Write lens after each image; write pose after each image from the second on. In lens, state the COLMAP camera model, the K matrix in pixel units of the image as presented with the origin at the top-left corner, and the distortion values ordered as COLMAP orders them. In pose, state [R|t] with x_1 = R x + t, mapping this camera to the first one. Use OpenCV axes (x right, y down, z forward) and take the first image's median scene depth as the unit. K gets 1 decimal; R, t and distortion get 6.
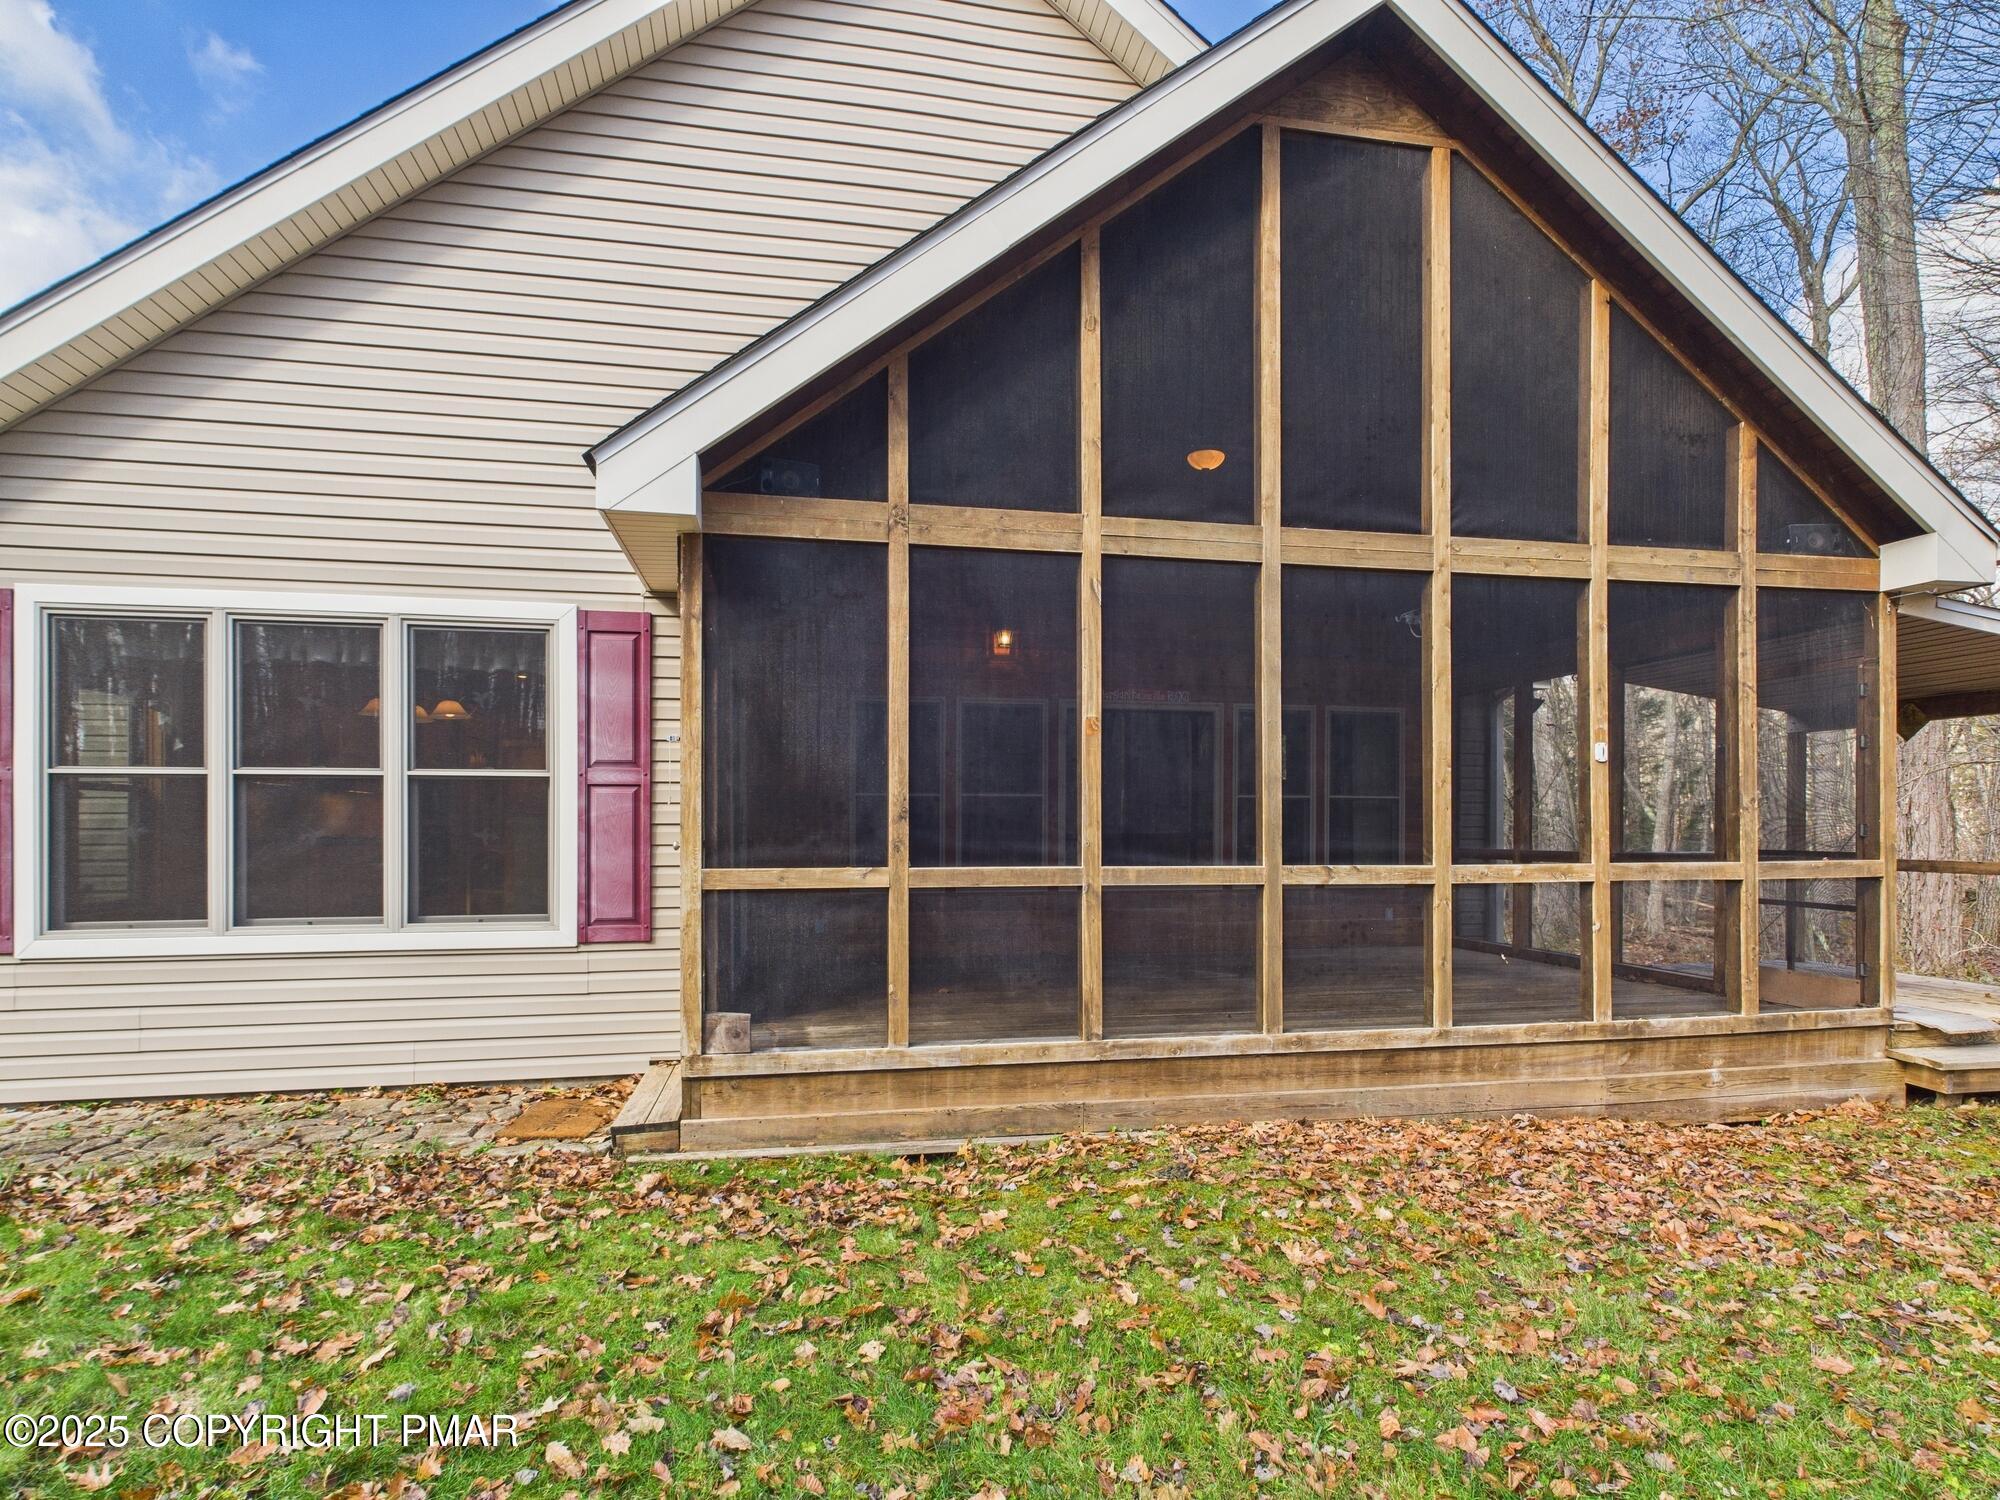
lens RADIAL K [[977.4, 0, 995.4], [0, 977.4, 849.8], [0, 0, 1]] dist [0.000511, 0.000095]
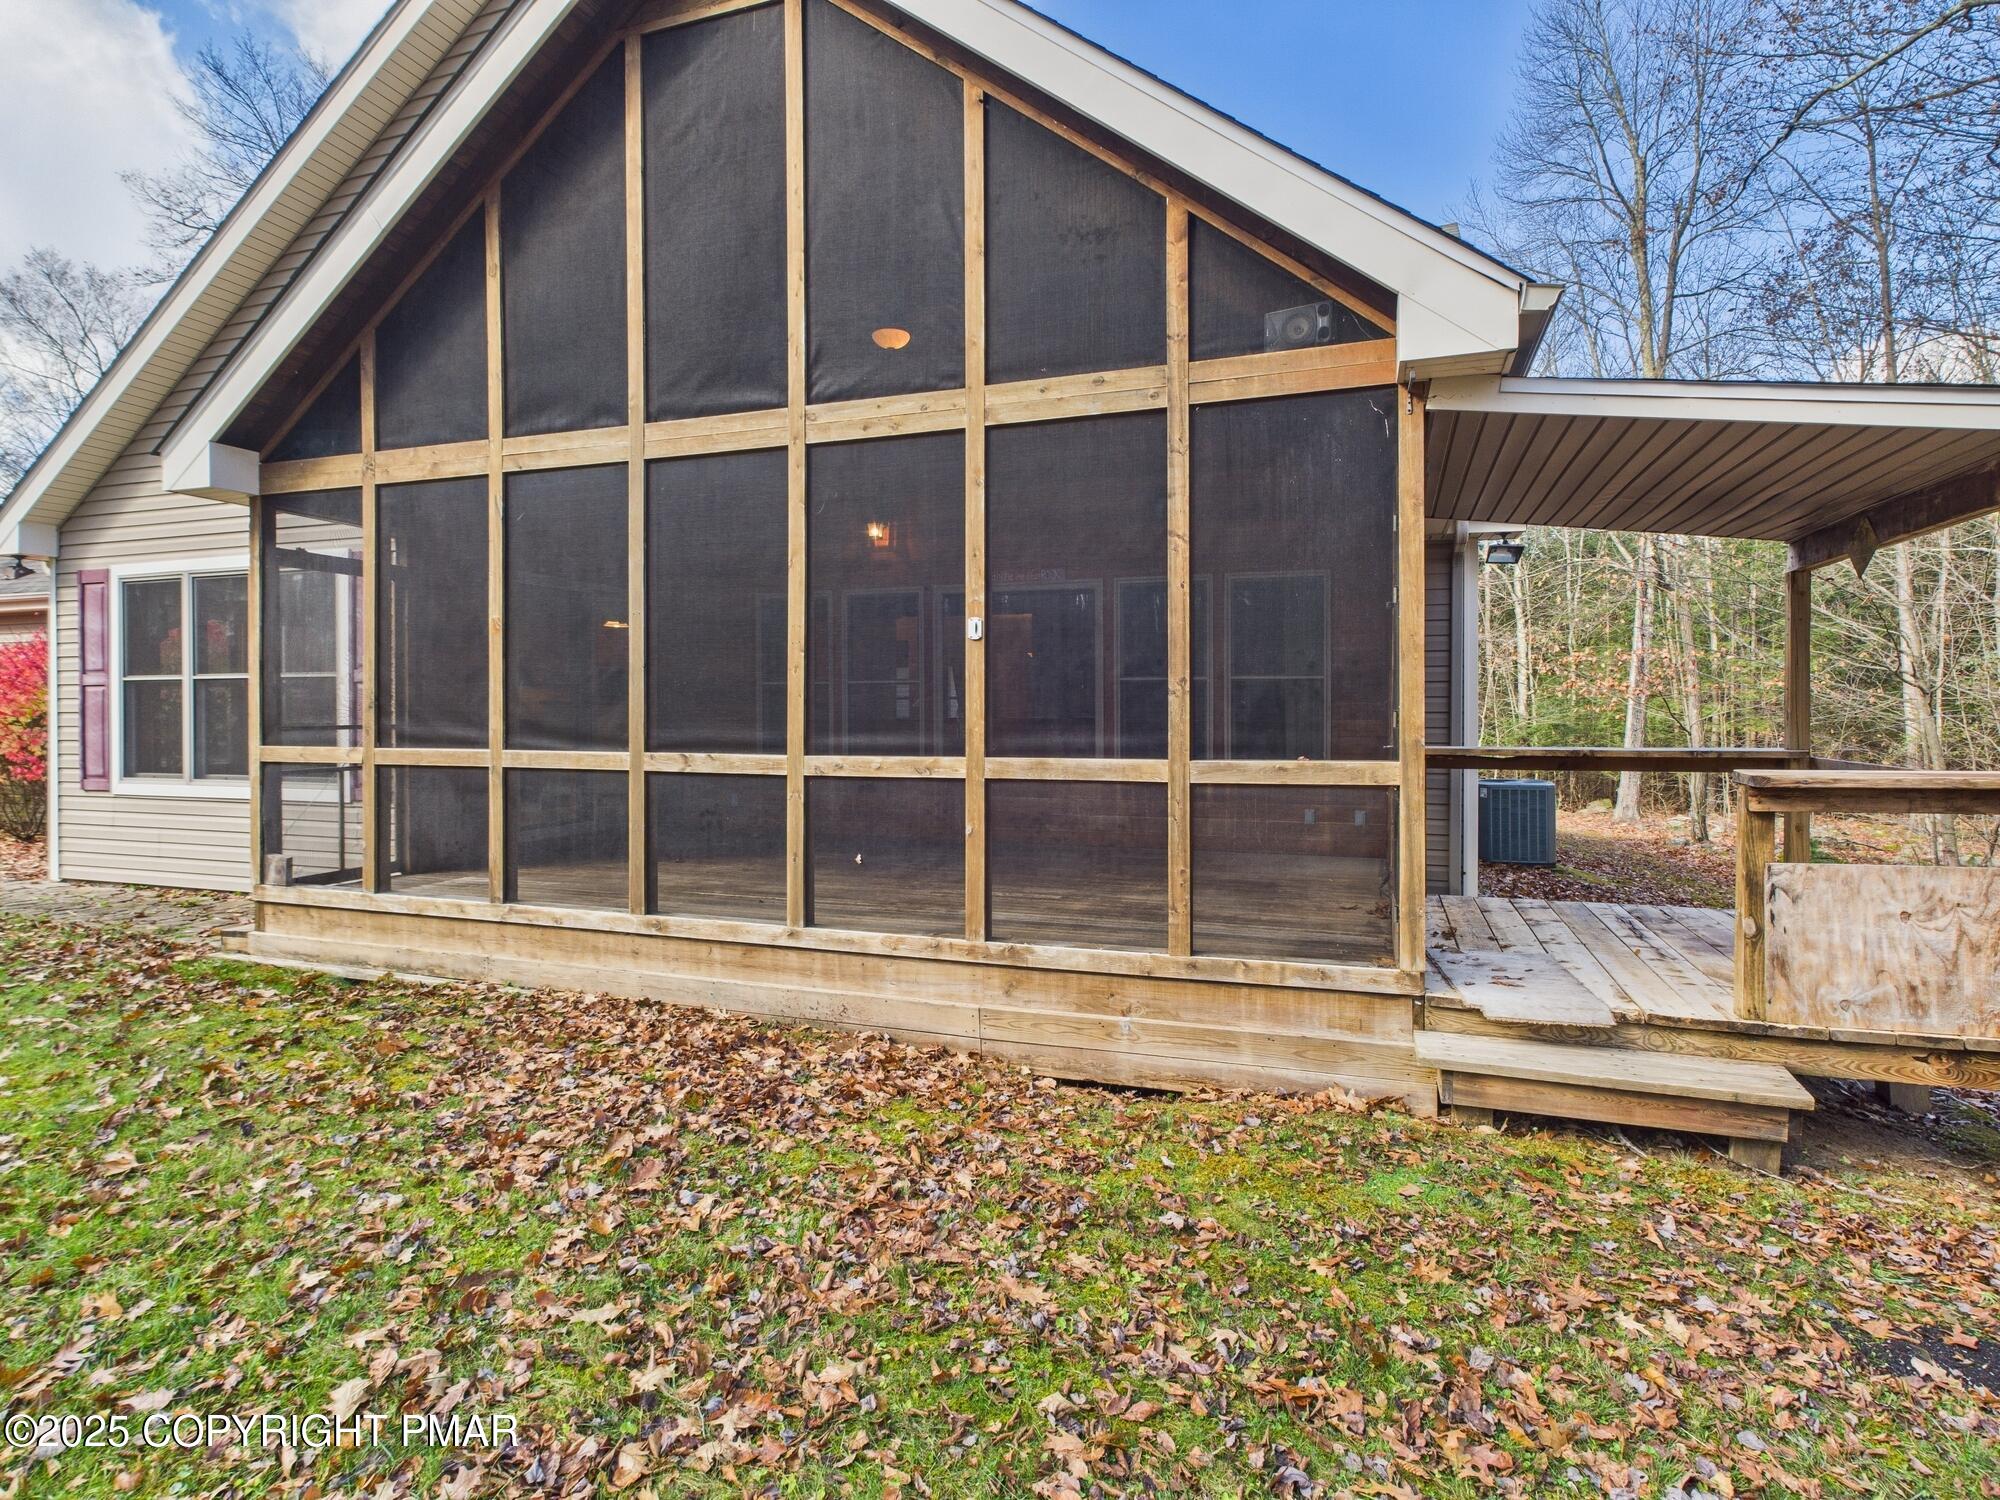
lens RADIAL K [[1067.0, 0, 1000.0], [0, 1067.0, 750.0], [0, 0, 1]] dist [-0.001000, 0.000611]
pose [[0.868423, 0.016840, -0.495538, 1.100241], [-0.012966, 0.999853, 0.011255, -0.003662], [0.495654, -0.003349, 0.868513, 0.194339]]
